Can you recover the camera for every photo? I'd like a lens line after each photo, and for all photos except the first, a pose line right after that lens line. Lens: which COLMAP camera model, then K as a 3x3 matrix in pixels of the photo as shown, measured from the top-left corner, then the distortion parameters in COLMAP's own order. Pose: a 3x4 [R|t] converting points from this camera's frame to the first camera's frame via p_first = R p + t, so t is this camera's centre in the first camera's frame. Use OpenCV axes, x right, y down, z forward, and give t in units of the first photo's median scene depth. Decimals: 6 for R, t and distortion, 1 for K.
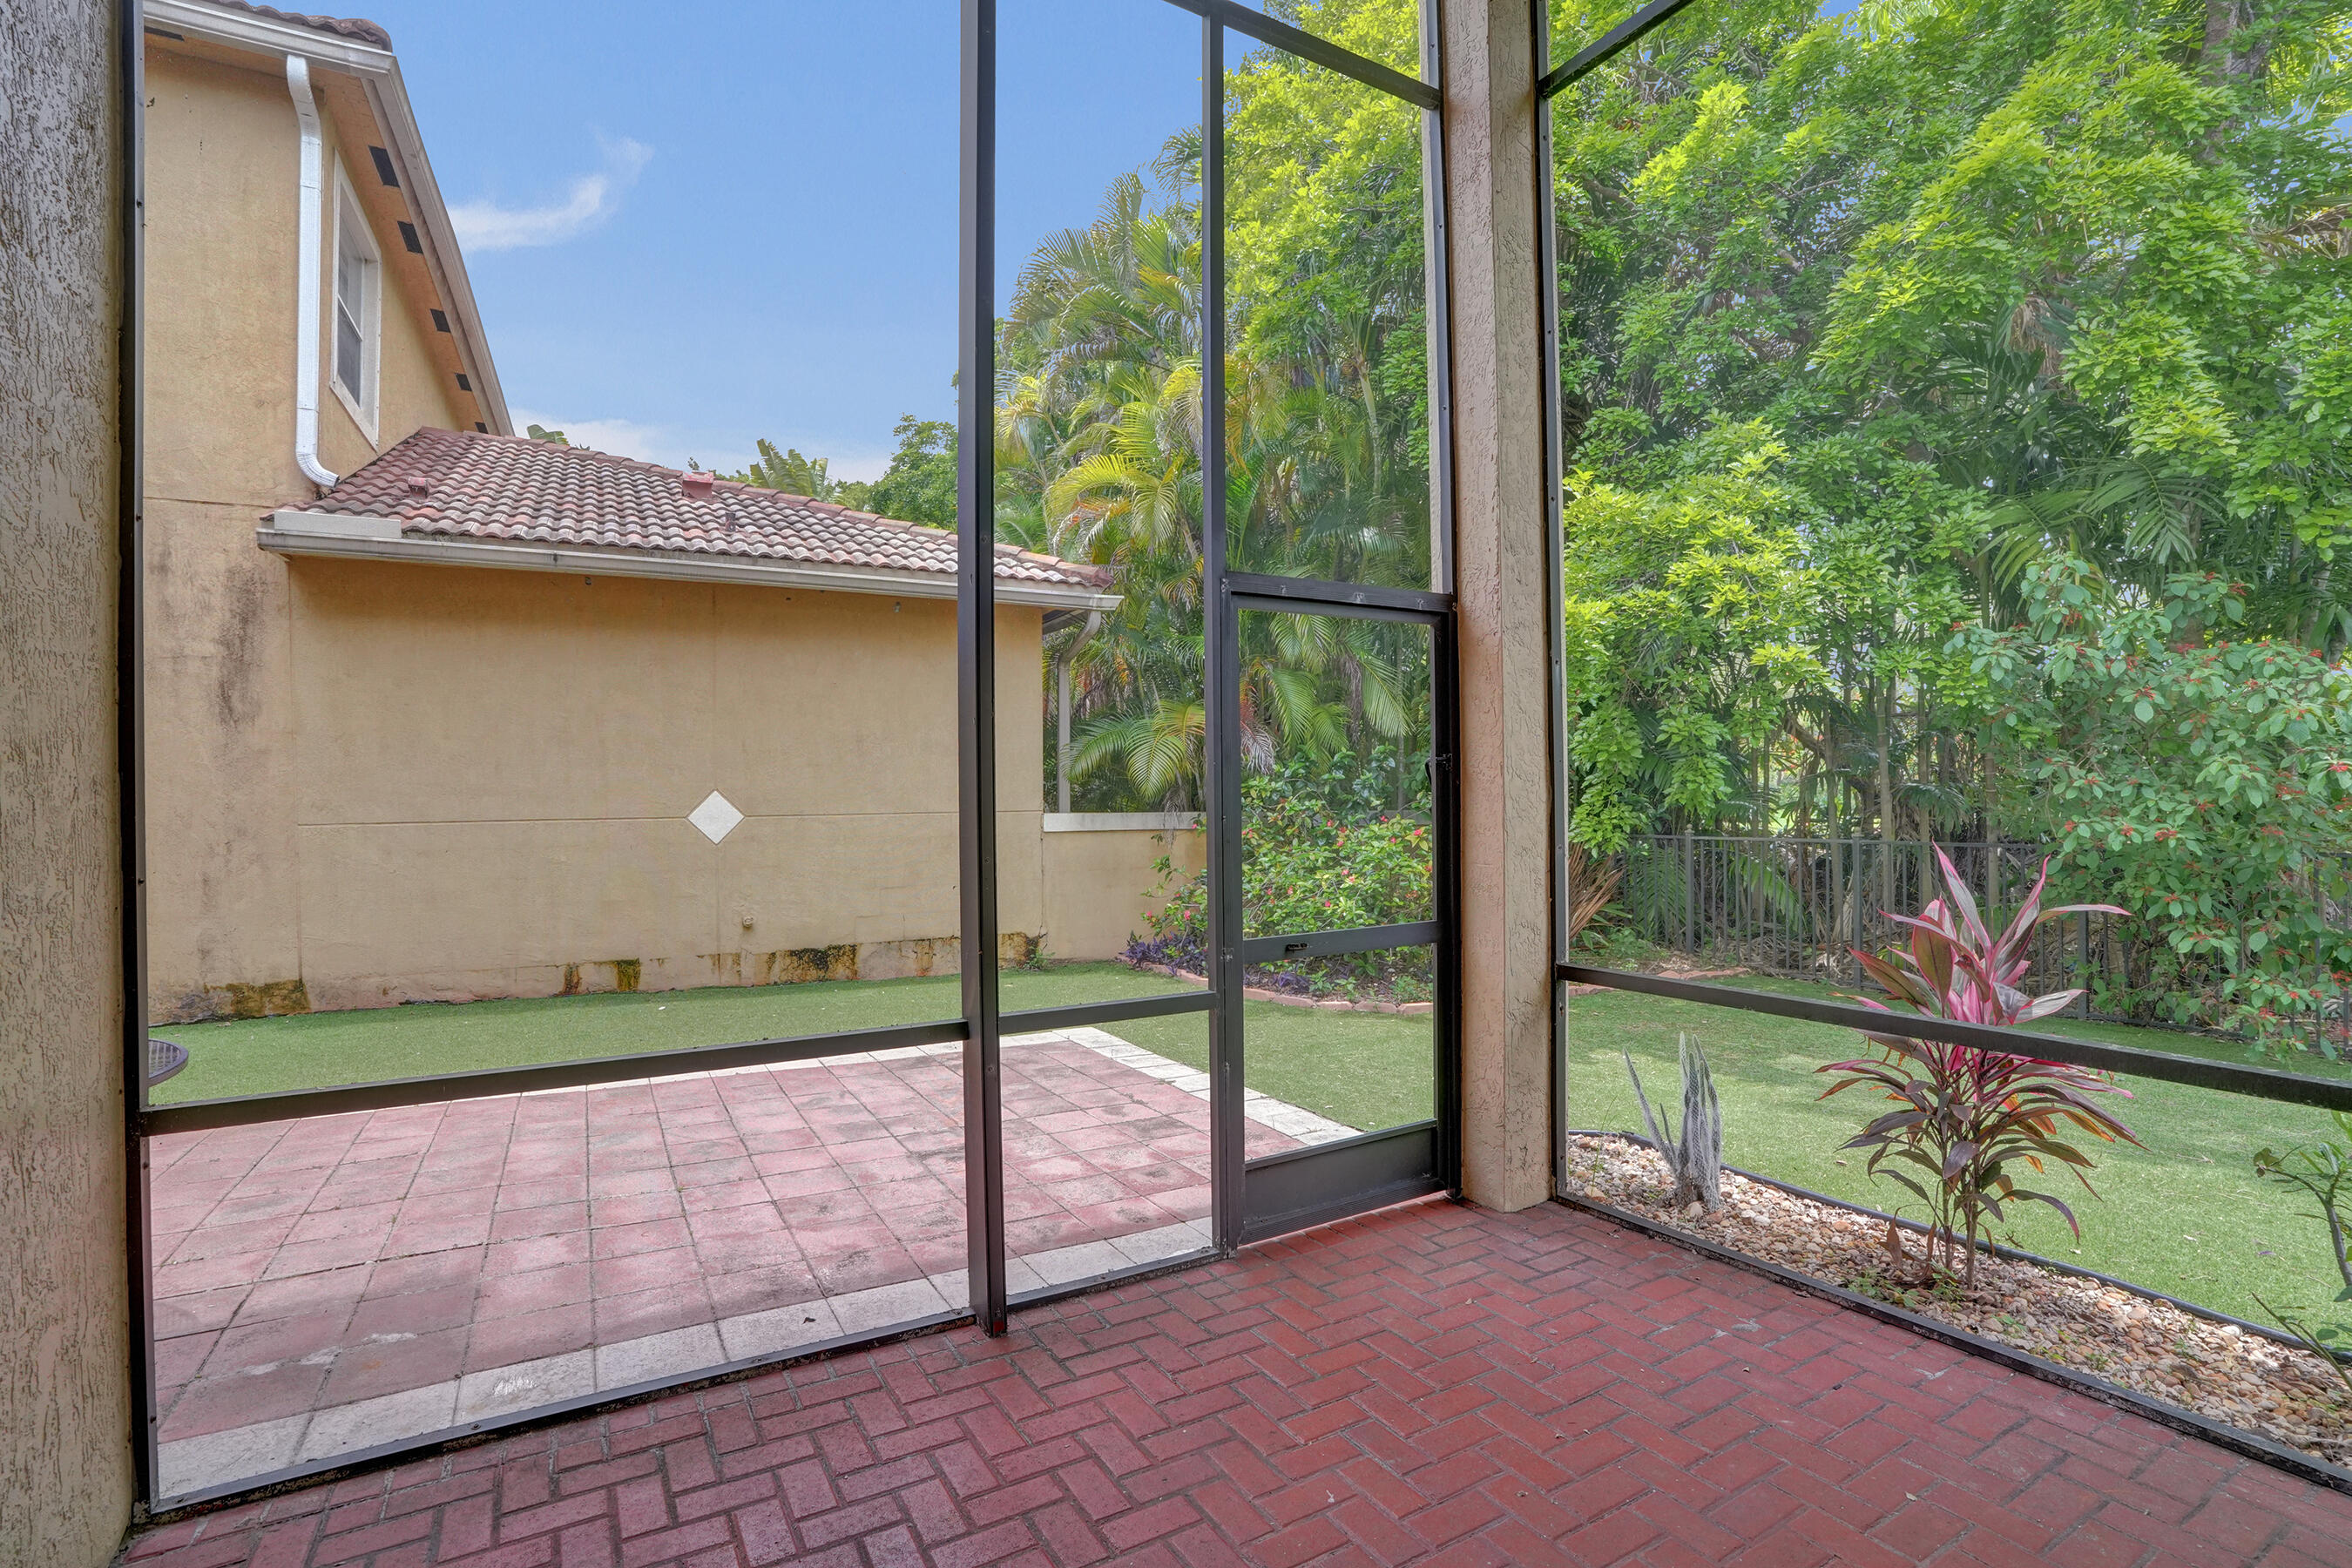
lens RADIAL K [[1084.8, 0, 1176.0], [0, 1084.8, 784.0], [0, 0, 1]] dist [-0.065858, 0.025326]
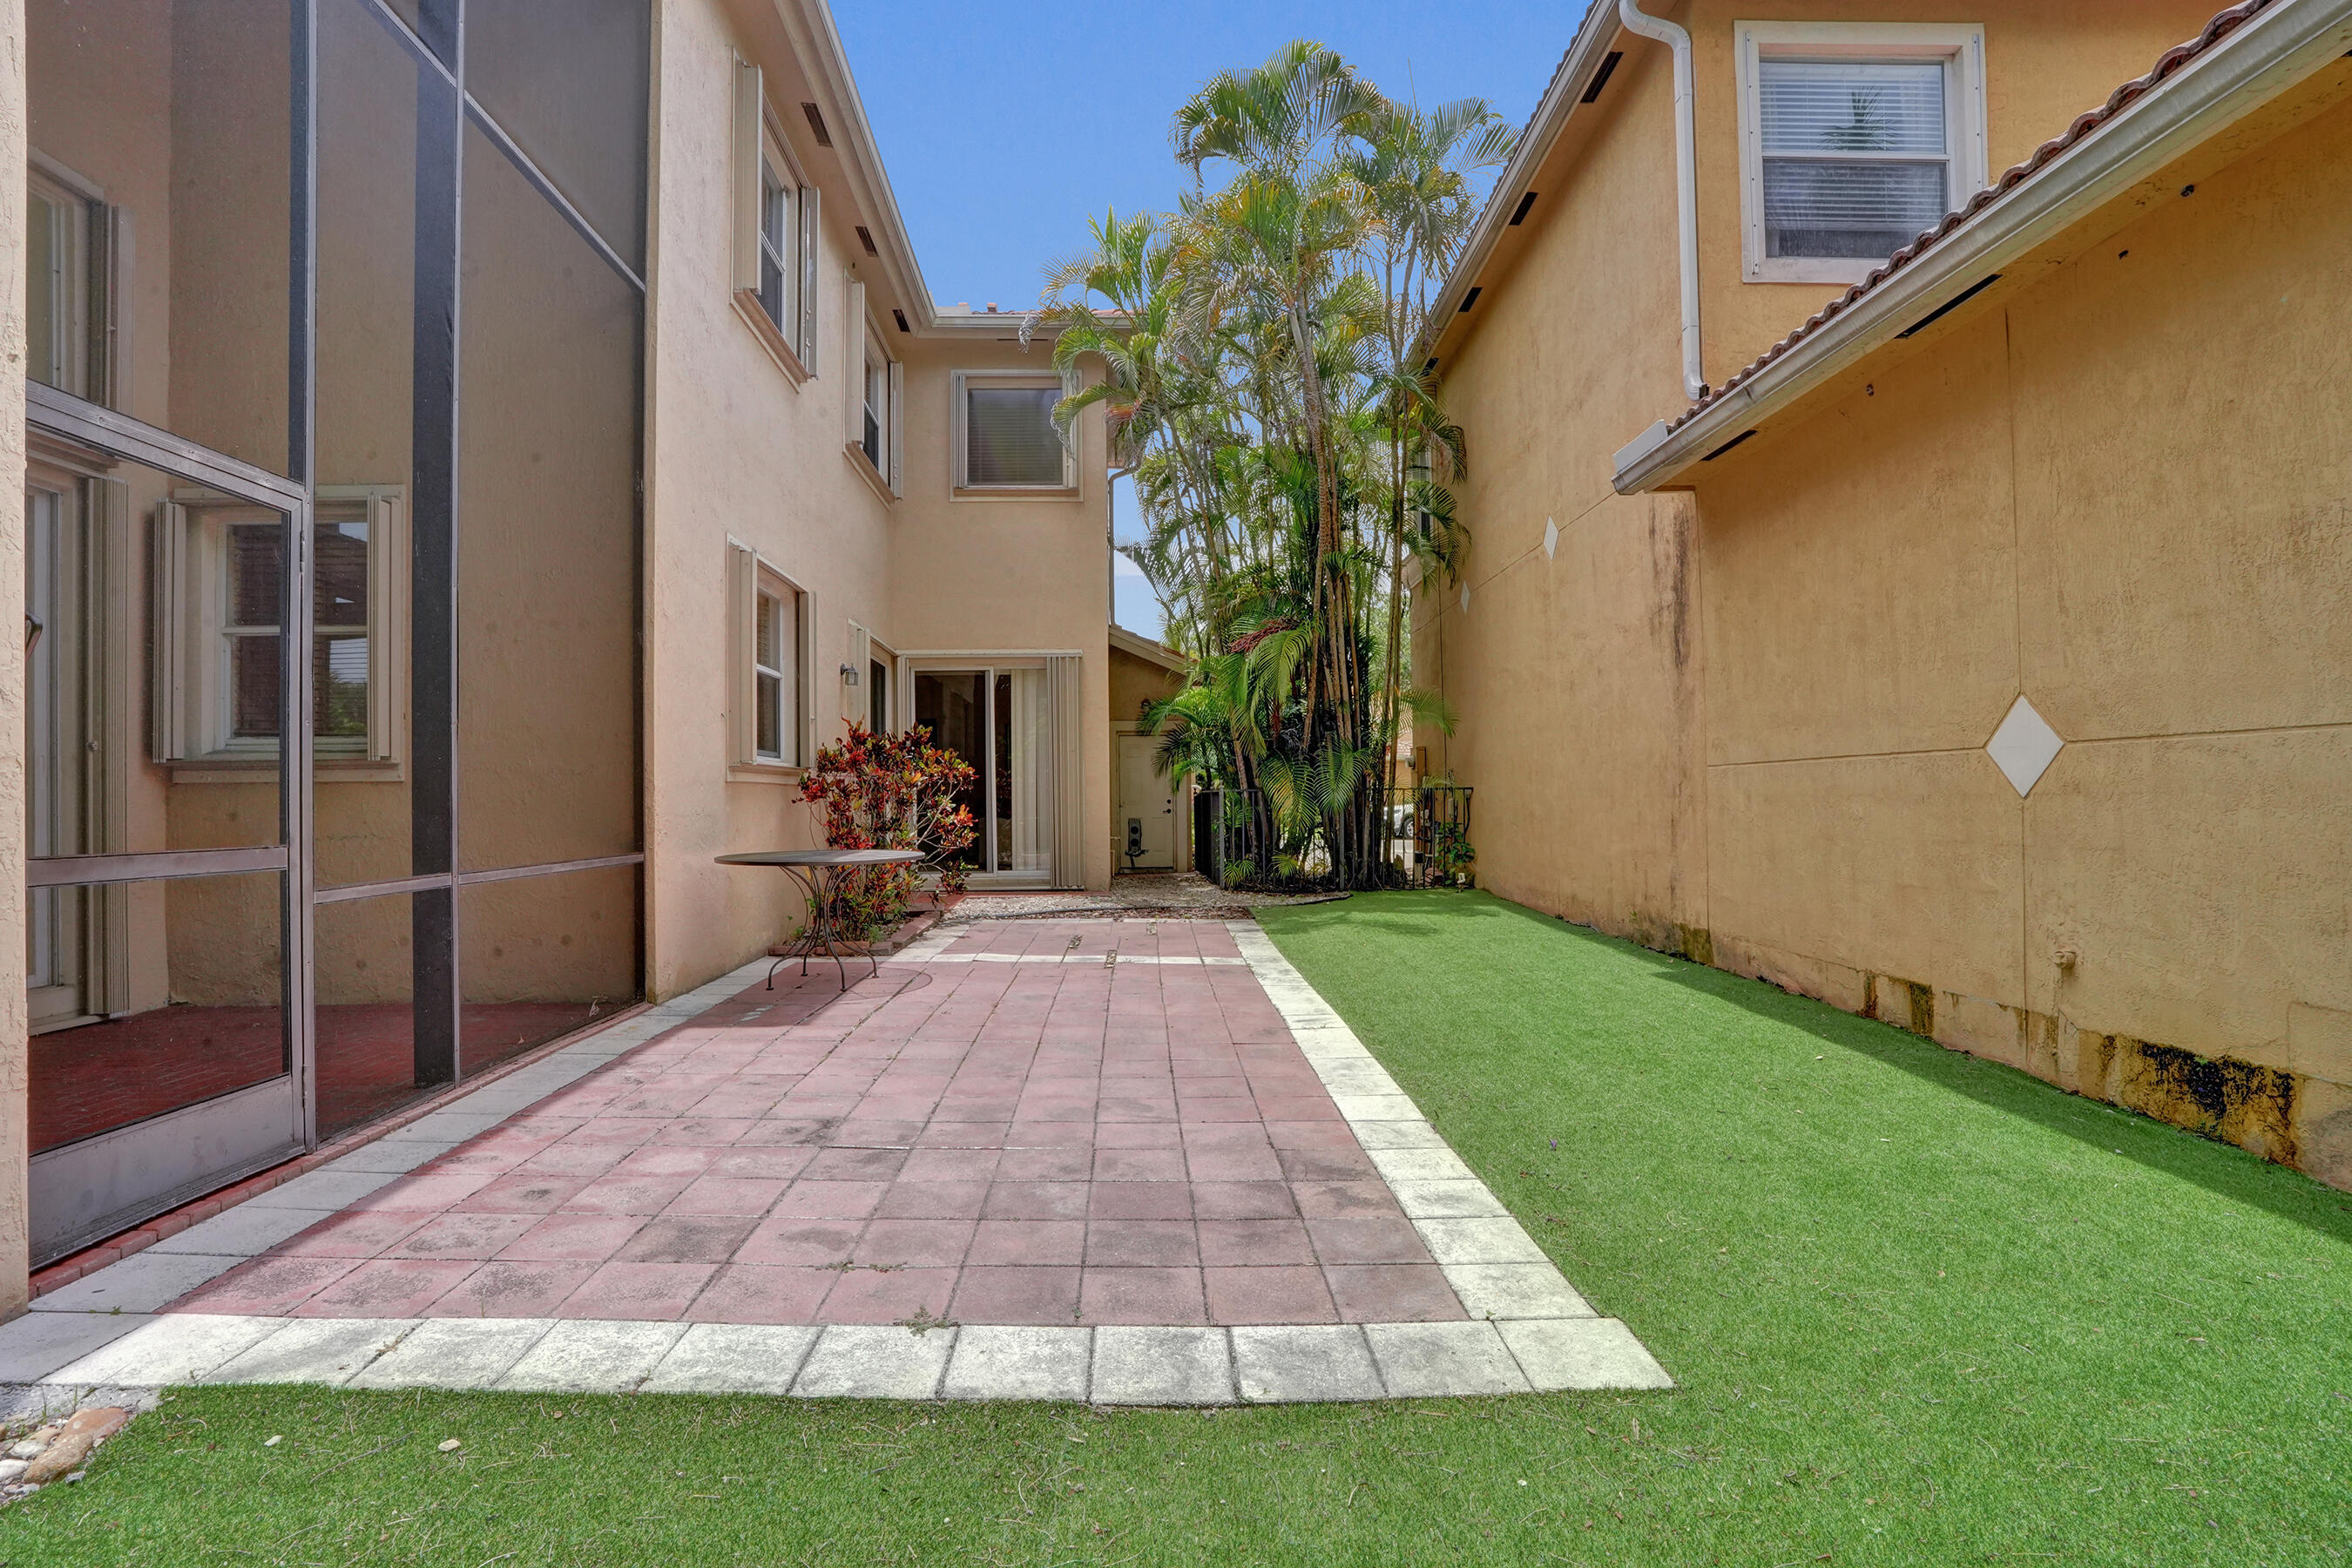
lens RADIAL K [[1107.3, 0, 1161.1], [0, 1107.3, 782.6], [0, 0, 1]] dist [-0.069397, 0.026991]
pose [[-0.461566, 0.002286, -0.887103, 0.240432], [0.021159, 0.999741, -0.008433, 0.047263], [0.886854, -0.022662, -0.461495, 0.931612]]
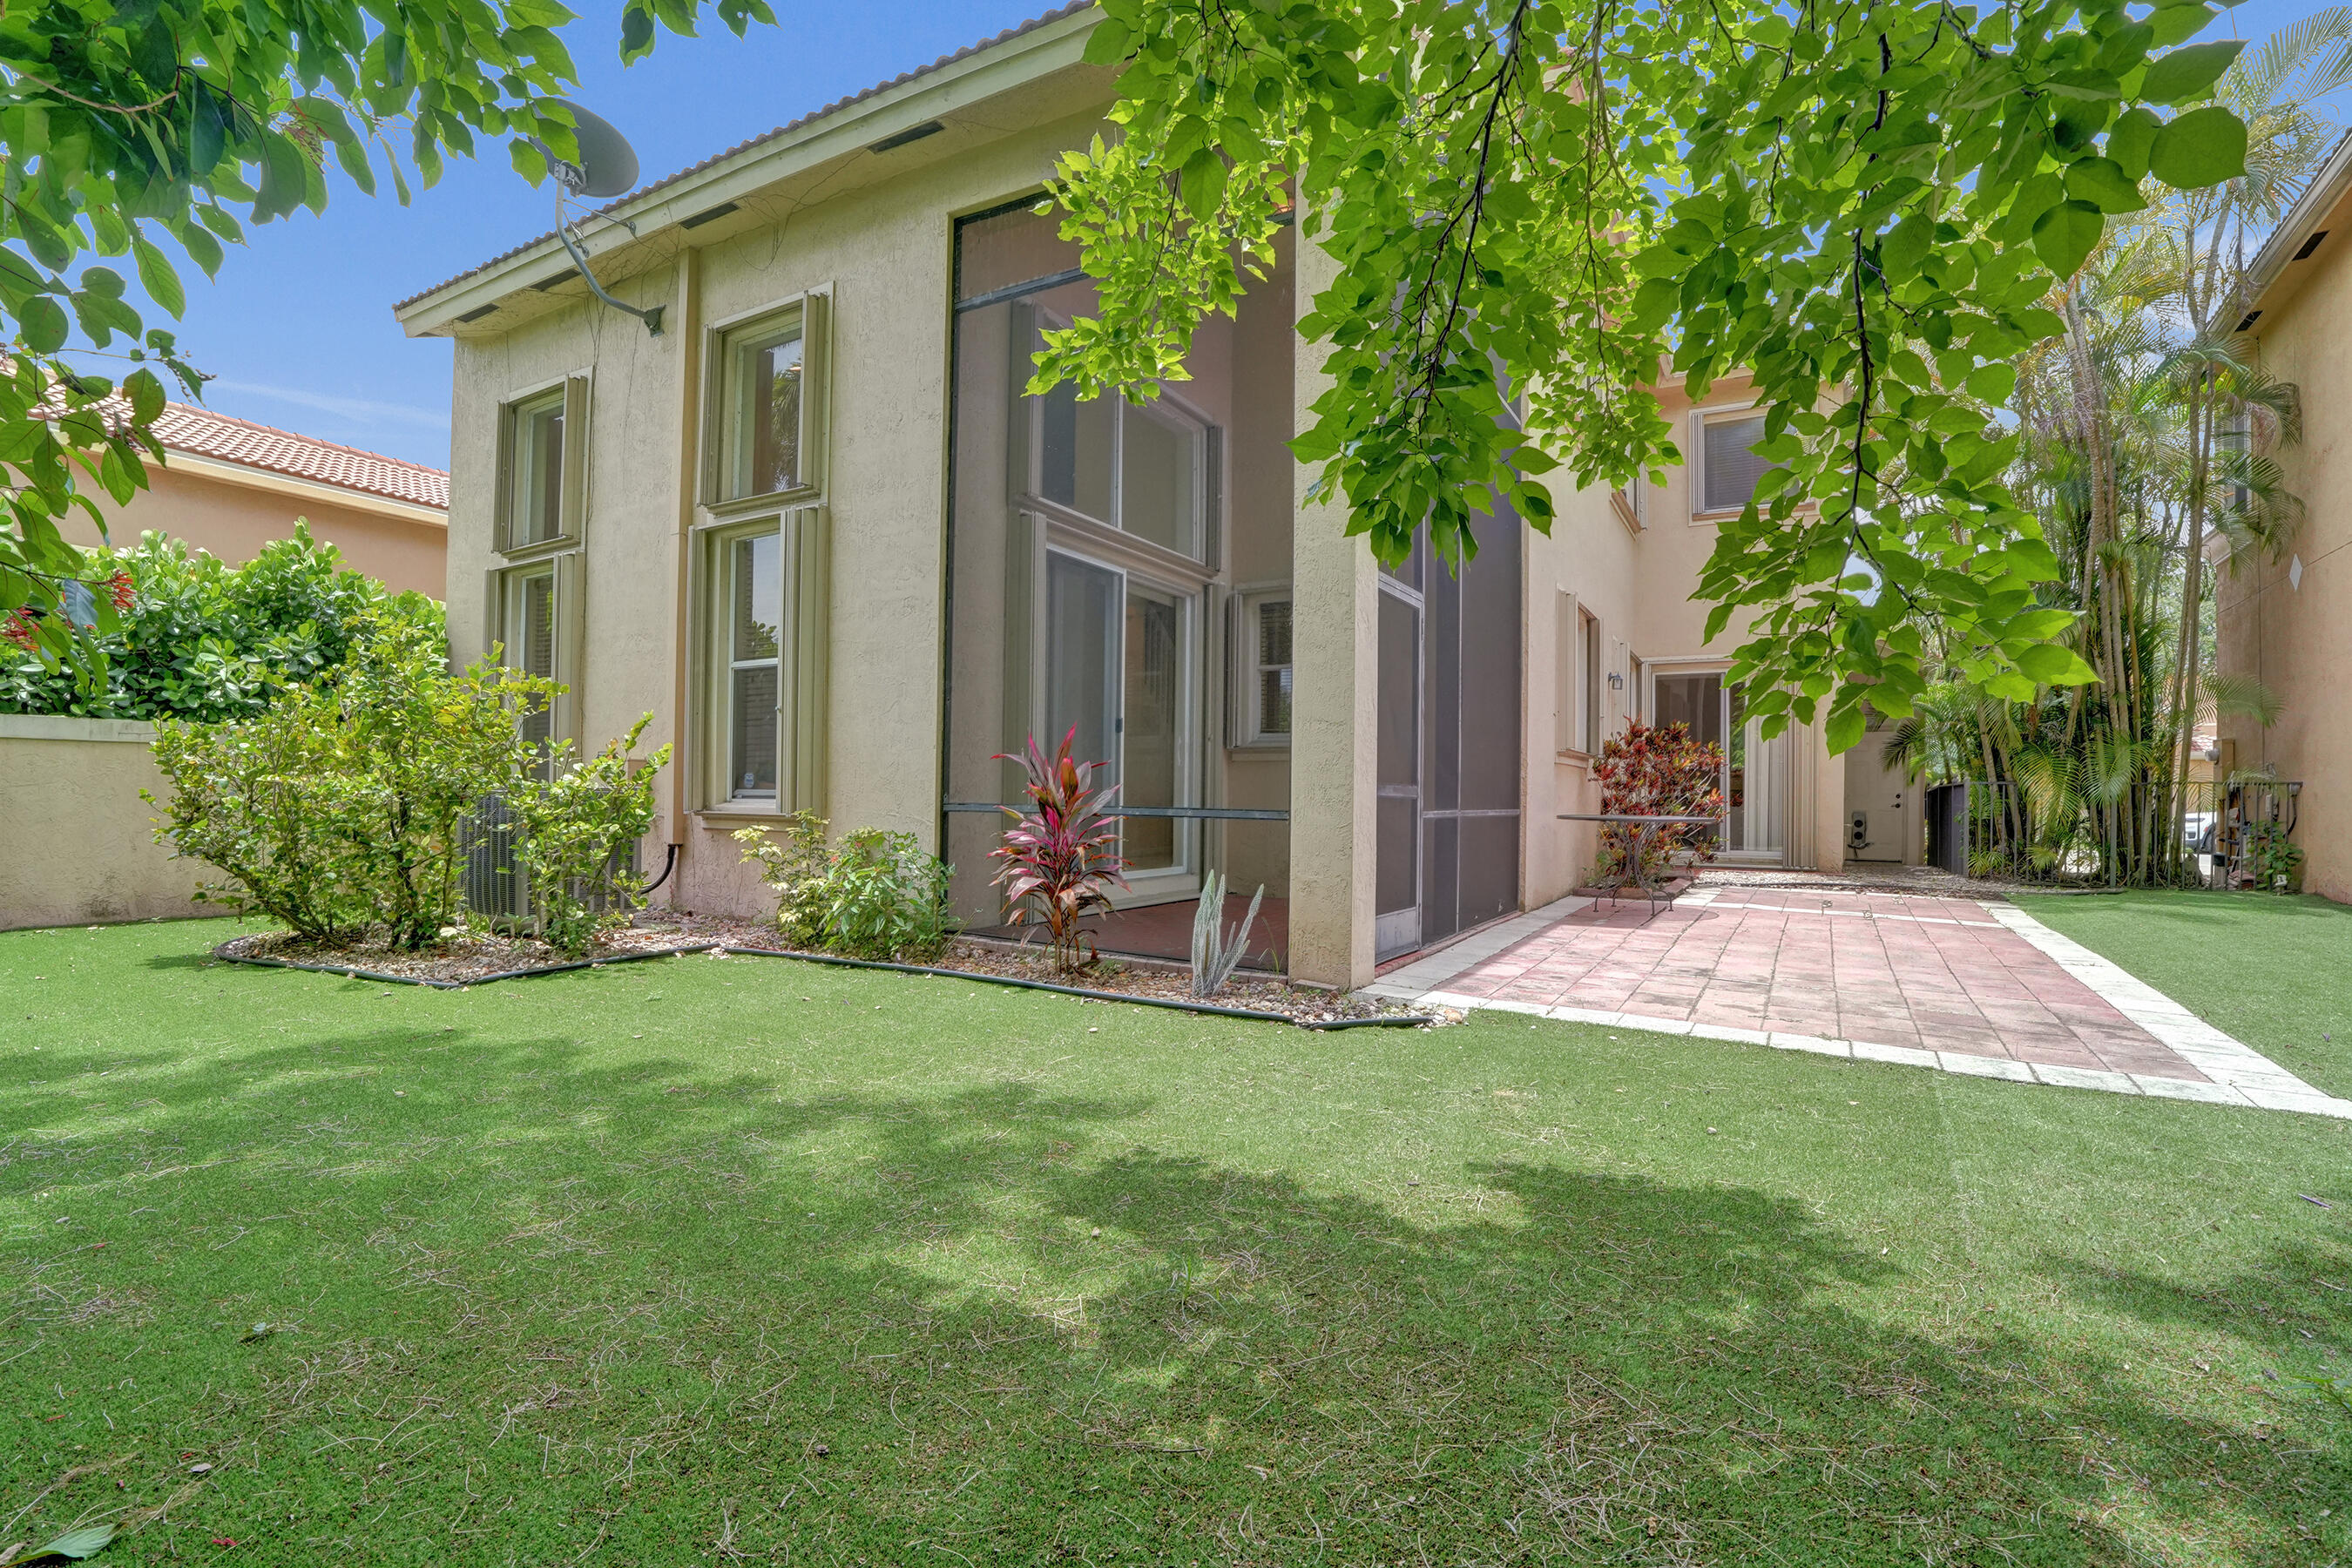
lens RADIAL K [[1084.8, 0, 1176.0], [0, 1084.8, 784.0], [0, 0, 1]] dist [-0.065858, 0.025326]
pose [[-0.867188, -0.006626, -0.497936, 0.581104], [-0.000658, 0.999926, -0.012160, 0.069470], [0.497980, -0.010217, -0.867128, 1.042672]]
